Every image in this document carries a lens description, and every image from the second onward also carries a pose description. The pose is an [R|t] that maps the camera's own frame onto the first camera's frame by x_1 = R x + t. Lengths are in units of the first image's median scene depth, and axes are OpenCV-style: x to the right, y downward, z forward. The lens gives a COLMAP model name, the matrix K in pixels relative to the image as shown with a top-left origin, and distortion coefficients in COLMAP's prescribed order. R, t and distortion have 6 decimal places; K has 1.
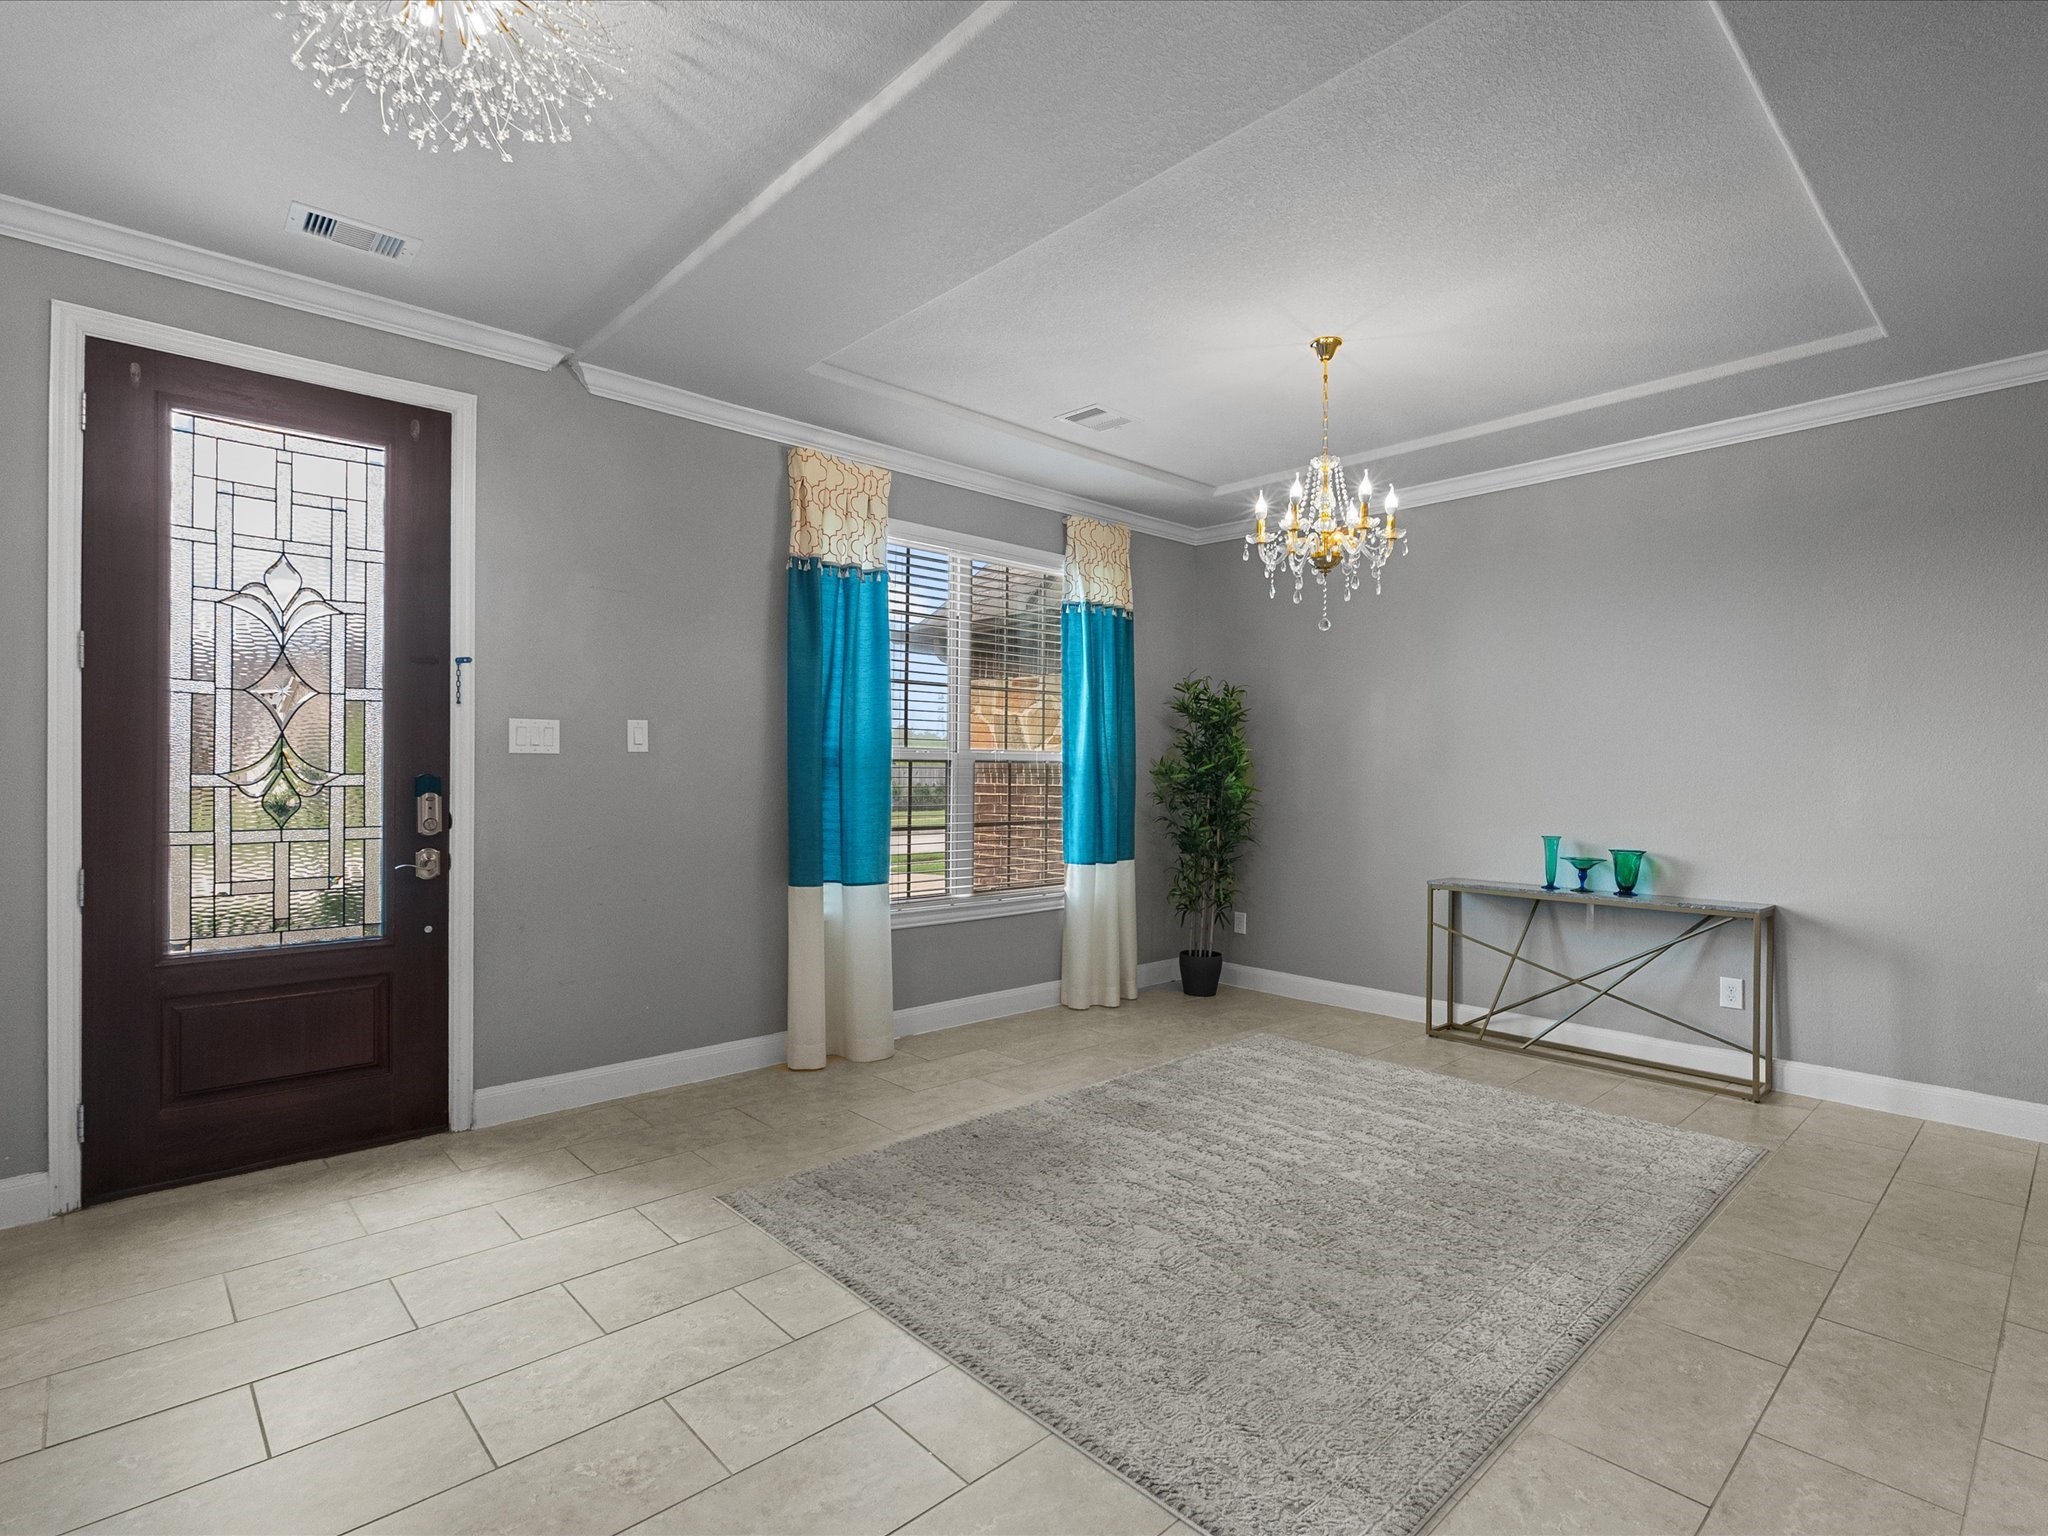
lens RADIAL K [[996.8, 0, 1024.0], [0, 996.8, 768.0], [0, 0, 1]] dist [-0.005264, 0.000488]
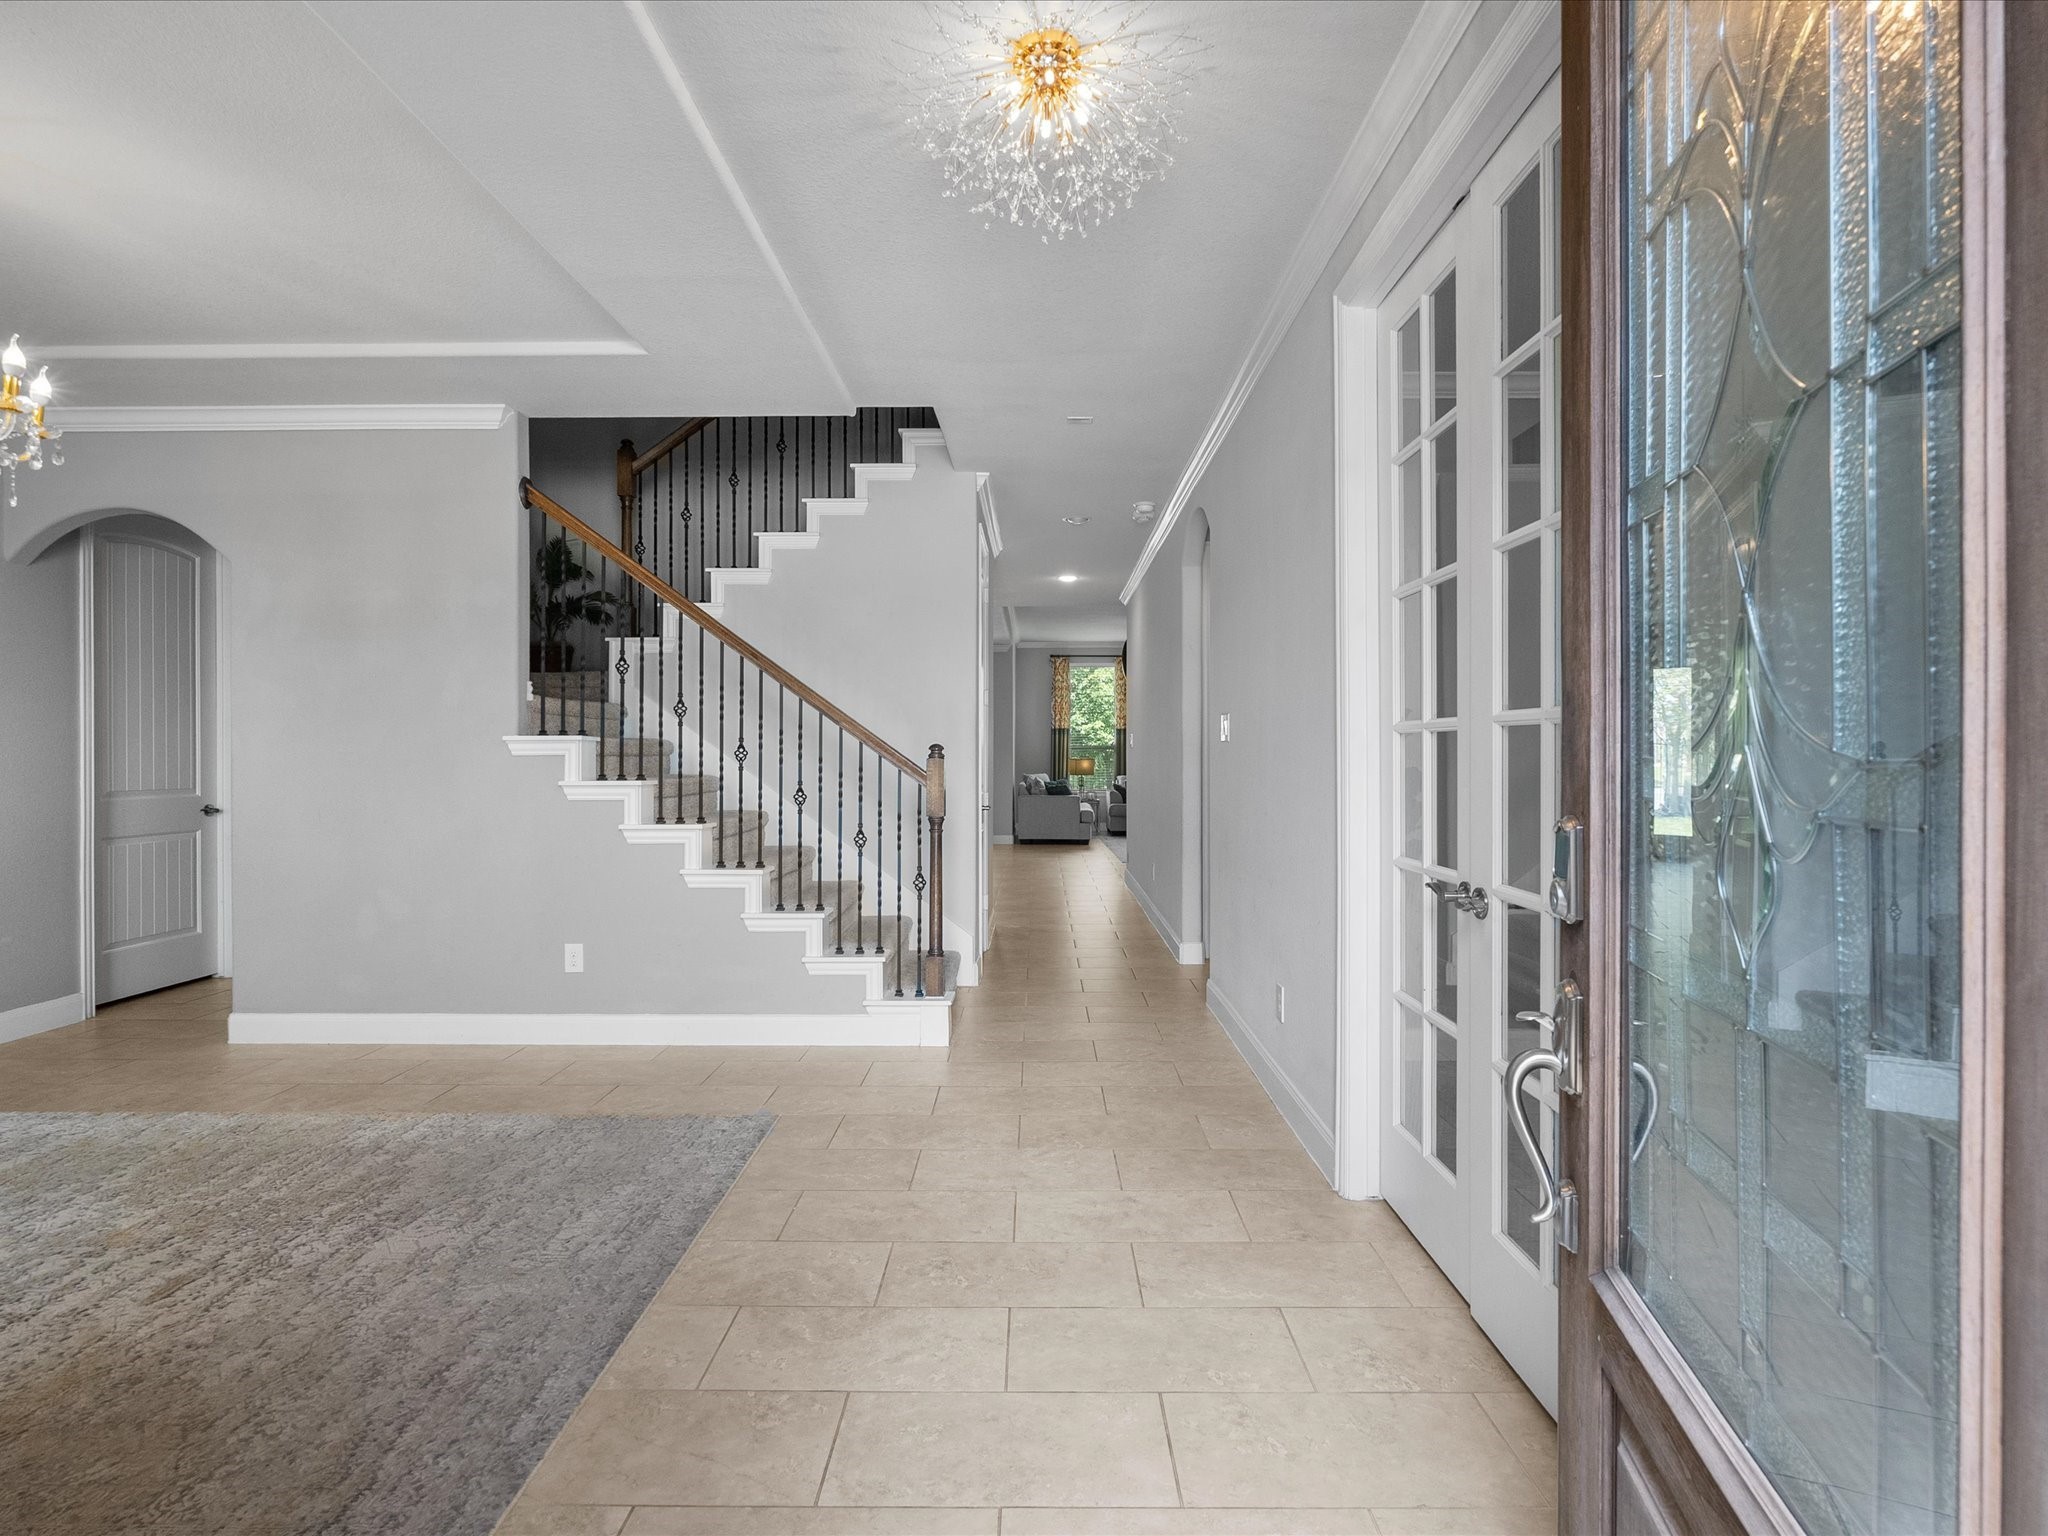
lens RADIAL K [[996.8, 0, 1024.0], [0, 996.8, 768.0], [0, 0, 1]] dist [-0.005264, 0.000488]
pose [[-0.727061, -0.011326, 0.686480, -0.806362], [-0.002407, 0.999900, 0.013947, 0.009252], [-0.686569, 0.008489, -0.727015, 1.094732]]
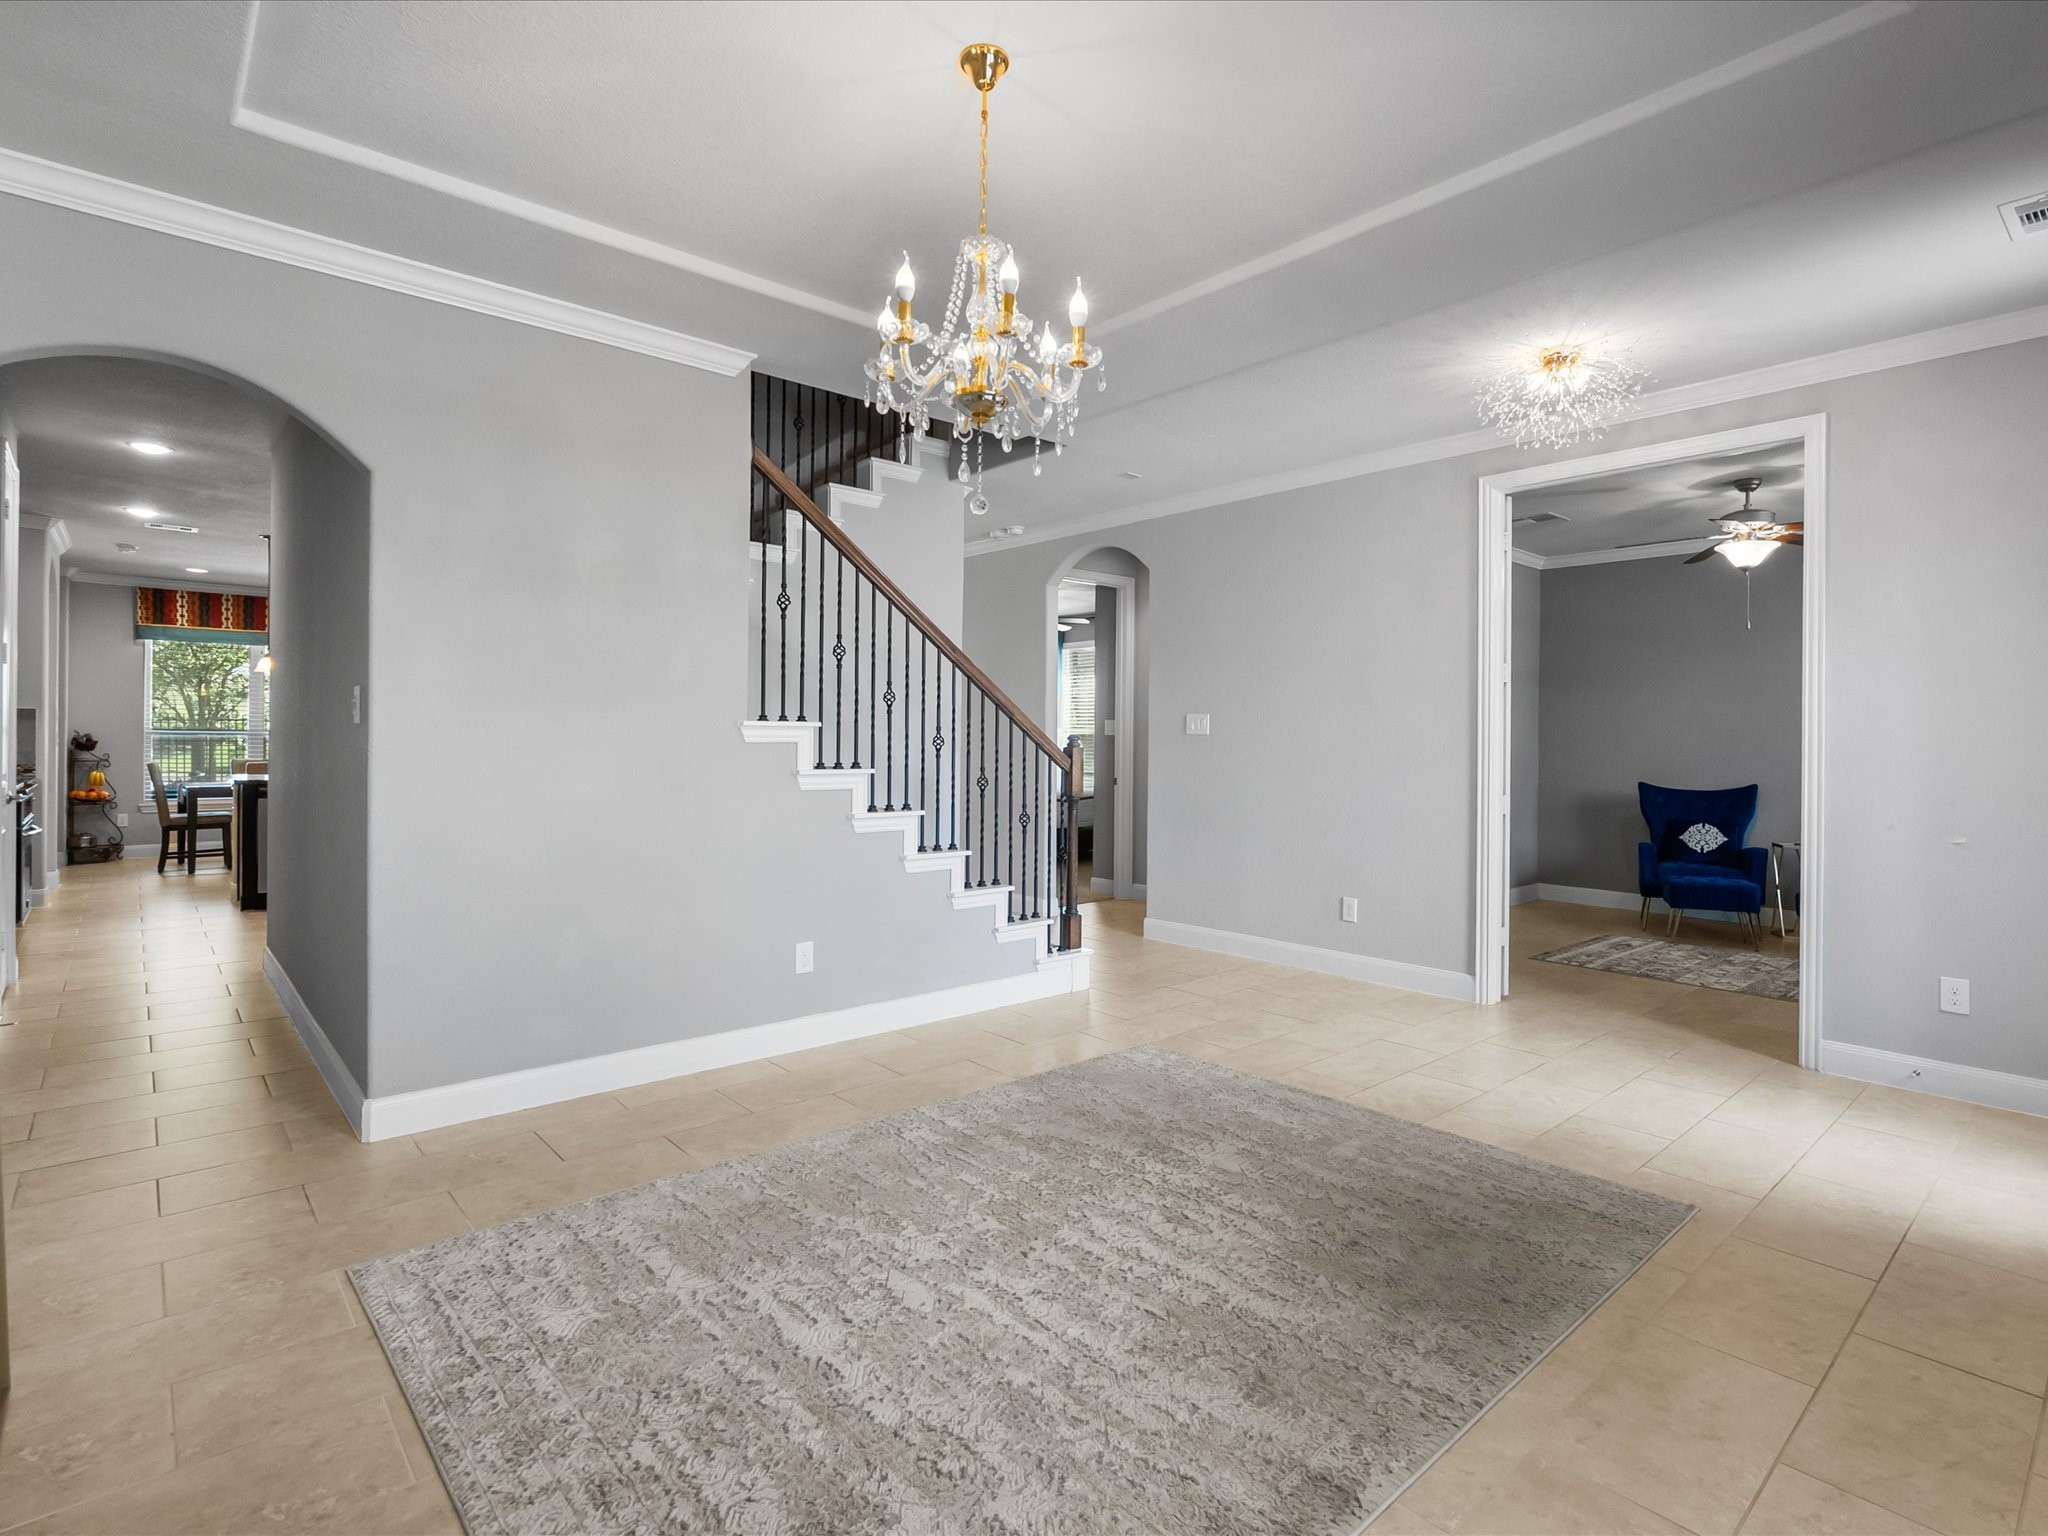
lens RADIAL K [[1027.2, 0, 1024.0], [0, 1027.2, 768.0], [0, 0, 1]] dist [-0.007283, 0.000313]
pose [[-0.999633, -0.015170, 0.022444, 0.287127], [-0.014563, 0.999530, 0.026963, 0.005308], [-0.022843, 0.026626, -0.999384, 1.853926]]
